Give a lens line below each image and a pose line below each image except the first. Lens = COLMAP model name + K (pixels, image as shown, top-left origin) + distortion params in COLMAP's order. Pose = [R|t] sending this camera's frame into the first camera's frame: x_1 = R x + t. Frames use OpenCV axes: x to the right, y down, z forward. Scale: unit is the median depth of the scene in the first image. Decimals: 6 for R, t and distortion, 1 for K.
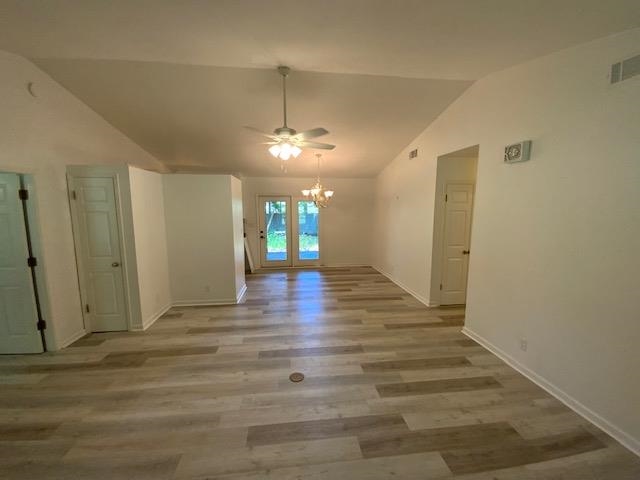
lens RADIAL K [[261.1, 0, 318.9], [0, 261.1, 239.2], [0, 0, 1]] dist [-0.001175, 0.000016]
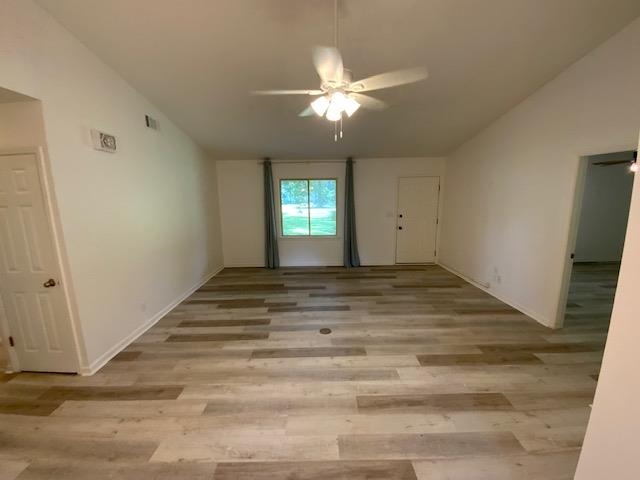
lens RADIAL K [[261.1, 0, 318.3], [0, 261.1, 241.2], [0, 0, 1]] dist [-0.001175, 0.000016]
pose [[-0.993515, -0.006037, 0.113538, -0.174294], [0.028161, 0.954409, 0.297170, -0.229510], [-0.110155, 0.298440, -0.948050, 1.887818]]
